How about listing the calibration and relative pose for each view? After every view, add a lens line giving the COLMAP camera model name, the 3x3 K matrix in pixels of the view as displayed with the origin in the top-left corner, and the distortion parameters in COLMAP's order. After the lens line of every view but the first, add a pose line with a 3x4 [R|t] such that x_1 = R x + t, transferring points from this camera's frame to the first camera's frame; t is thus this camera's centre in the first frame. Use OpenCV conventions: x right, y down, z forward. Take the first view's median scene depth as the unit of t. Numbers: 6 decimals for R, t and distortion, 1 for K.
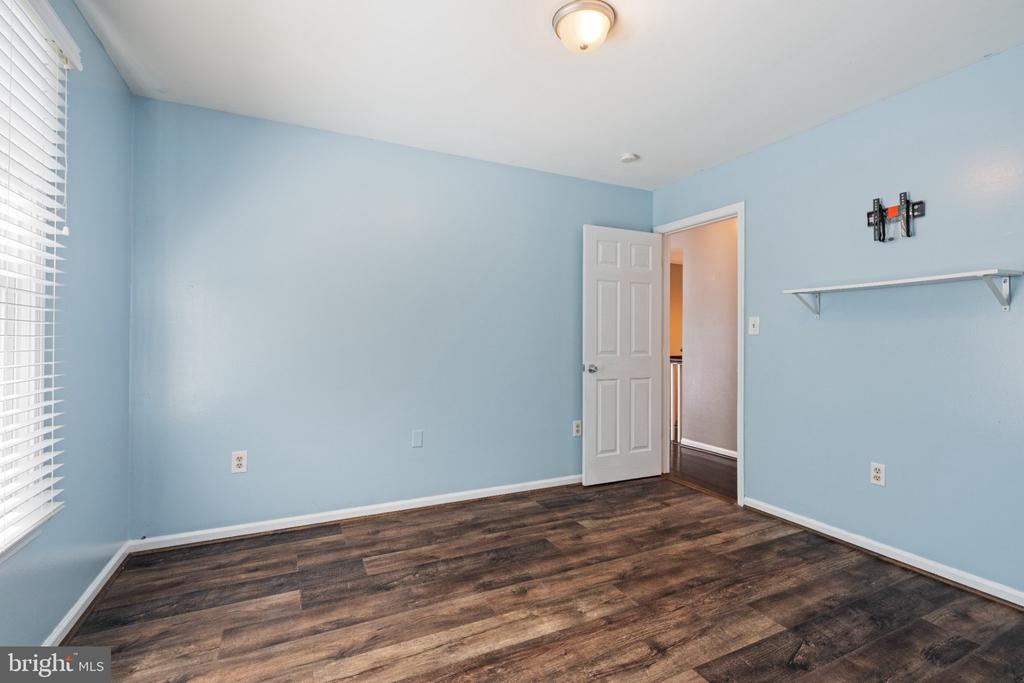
lens RADIAL K [[465.9, 0, 512.5], [0, 465.9, 331.4], [0, 0, 1]] dist [-0.000870, 0.000287]
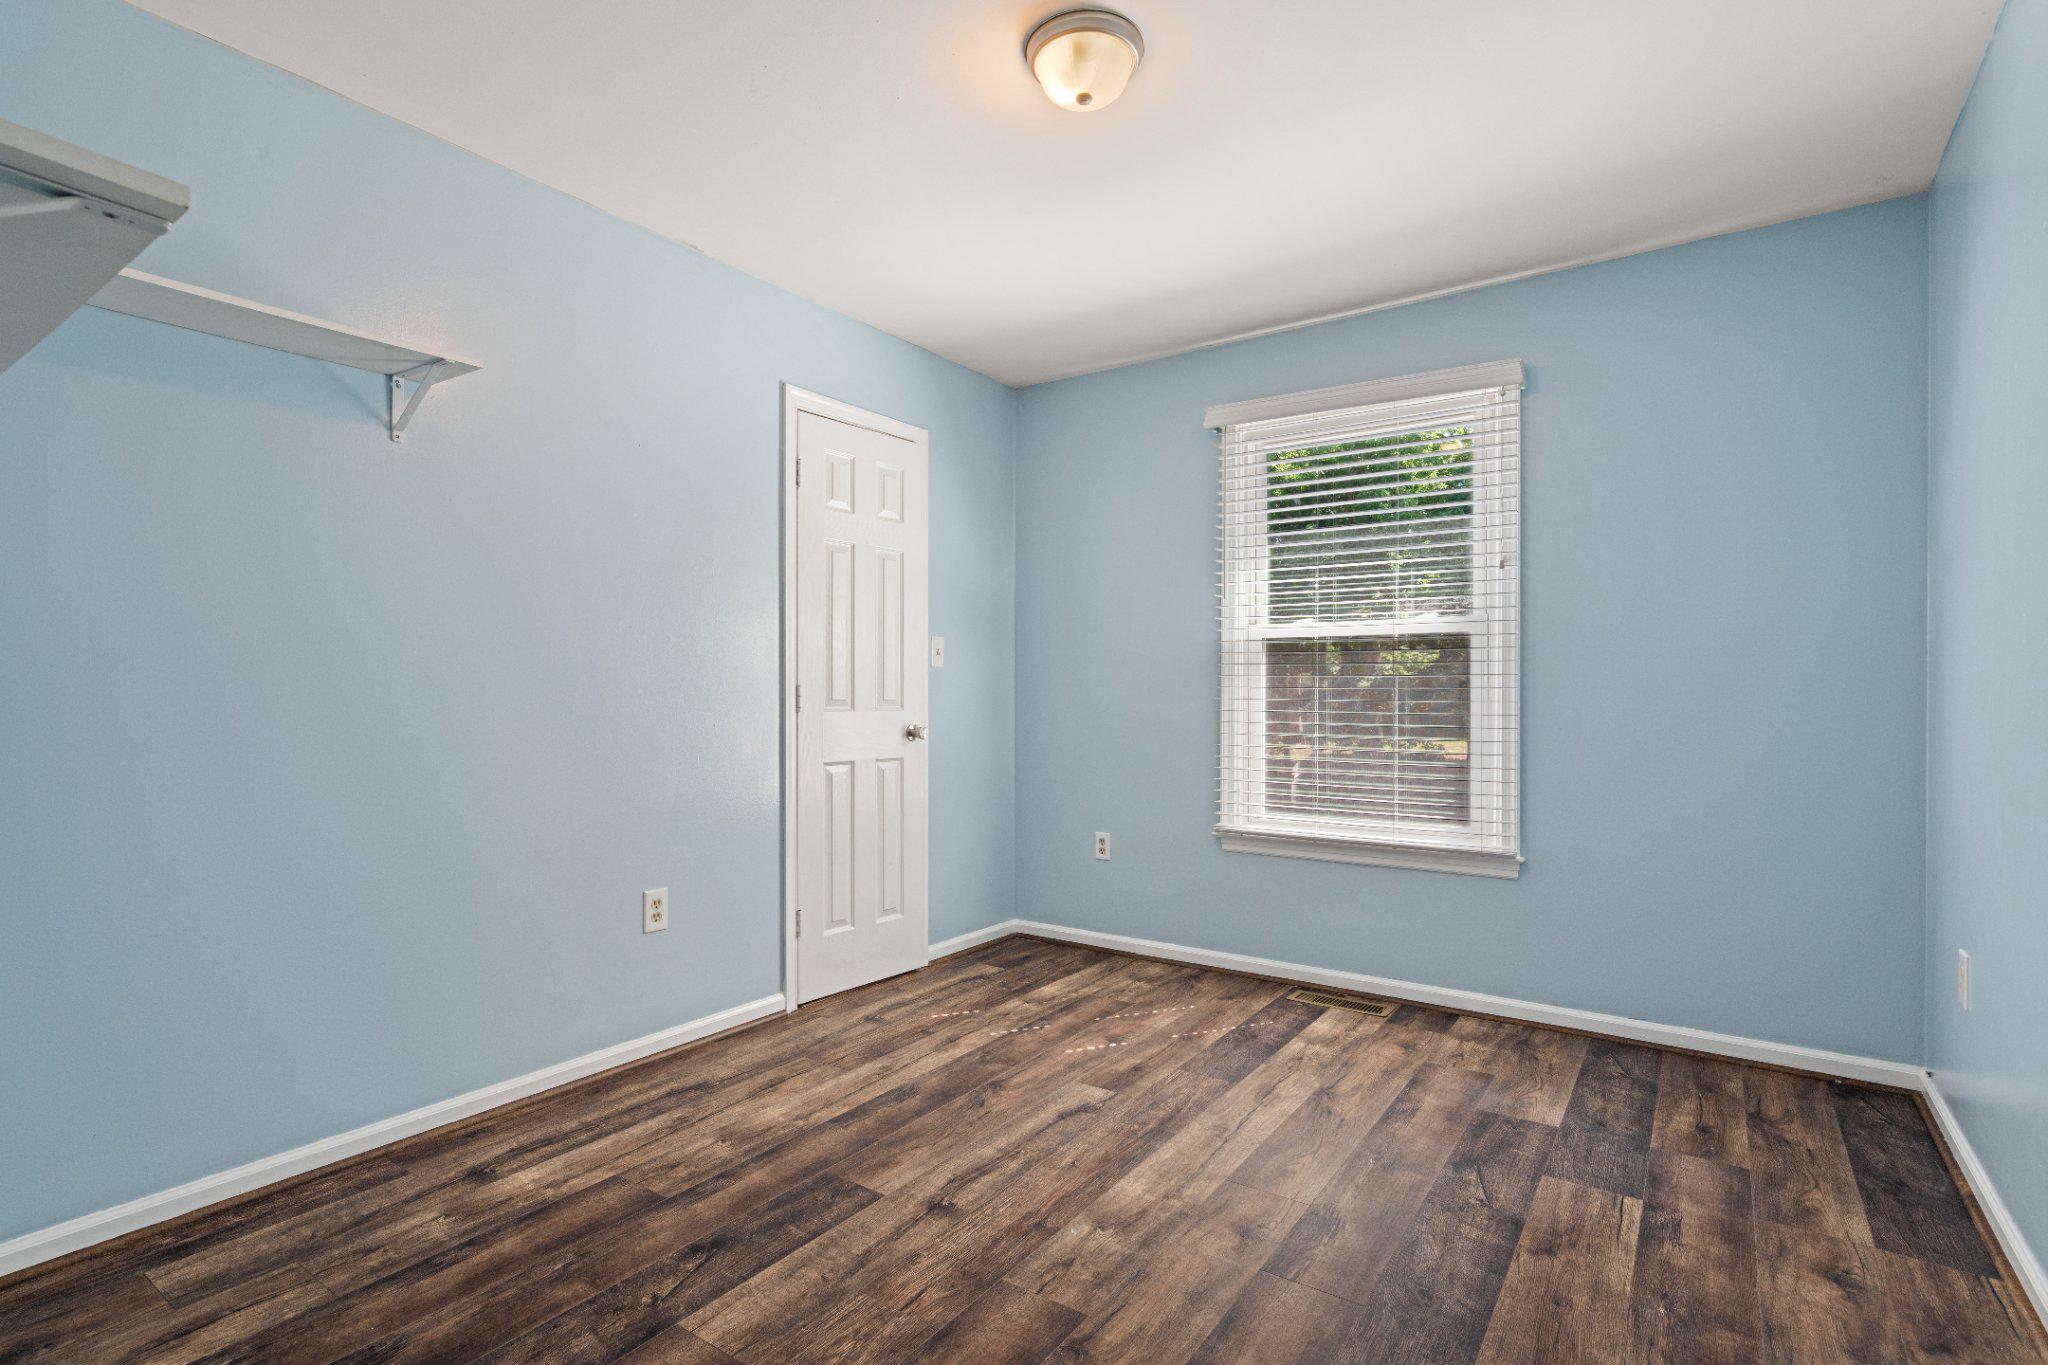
lens RADIAL K [[1008.2, 0, 1013.4], [0, 1008.2, 687.2], [0, 0, 1]] dist [0.000174, 0.000089]
pose [[-0.880823, -0.009506, -0.473350, 0.725299], [0.004371, 0.999593, -0.028208, 0.073965], [0.473425, -0.026916, -0.880423, 1.886701]]
